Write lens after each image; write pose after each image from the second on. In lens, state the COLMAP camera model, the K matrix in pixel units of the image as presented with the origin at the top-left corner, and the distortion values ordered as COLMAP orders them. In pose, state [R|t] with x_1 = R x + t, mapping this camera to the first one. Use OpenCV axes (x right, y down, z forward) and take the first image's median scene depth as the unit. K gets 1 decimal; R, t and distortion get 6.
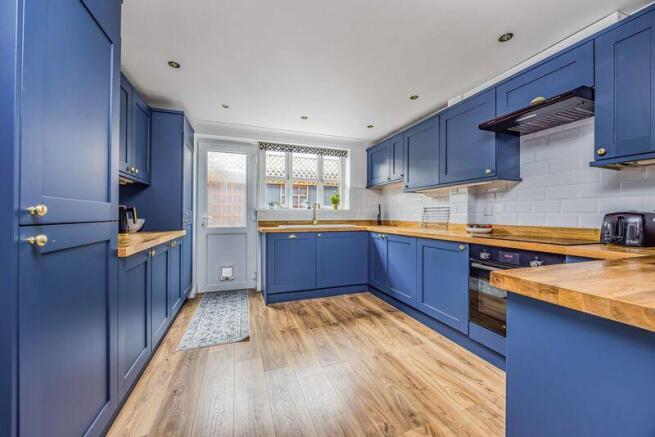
lens RADIAL K [[254.6, 0, 326.6], [0, 254.6, 214.1], [0, 0, 1]] dist [-0.002040, 0.000278]
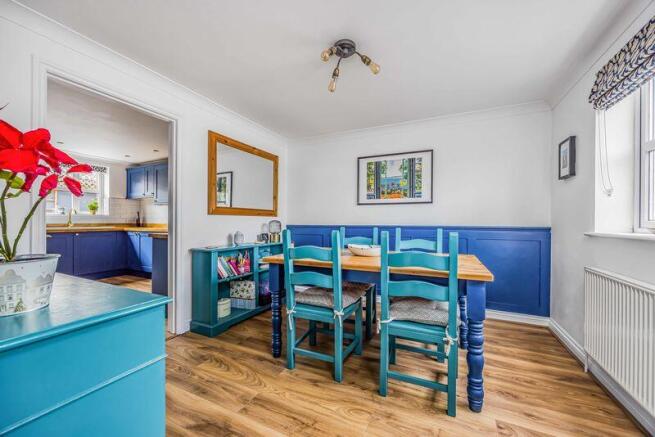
lens RADIAL K [[254.6, 0, 331.2], [0, 254.6, 222.1], [0, 0, 1]] dist [-0.002040, 0.000278]
pose [[0.705340, -0.004956, 0.708852, -0.039484], [-0.006516, 0.999888, 0.013474, -0.009408], [-0.708839, -0.014122, 0.705229, -1.026902]]
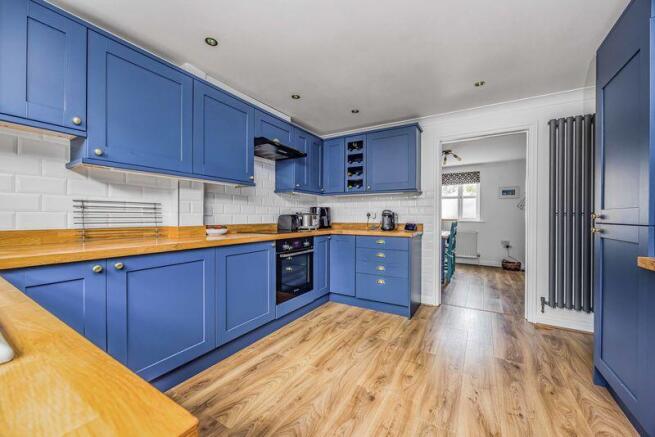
lens RADIAL K [[254.6, 0, 332.5], [0, 254.6, 219.3], [0, 0, 1]] dist [-0.002040, 0.000278]
pose [[-0.647704, -0.013988, 0.761763, -0.369356], [-0.010565, 0.999900, 0.009377, 0.003623], [-0.761819, -0.001974, -0.647787, 1.145024]]
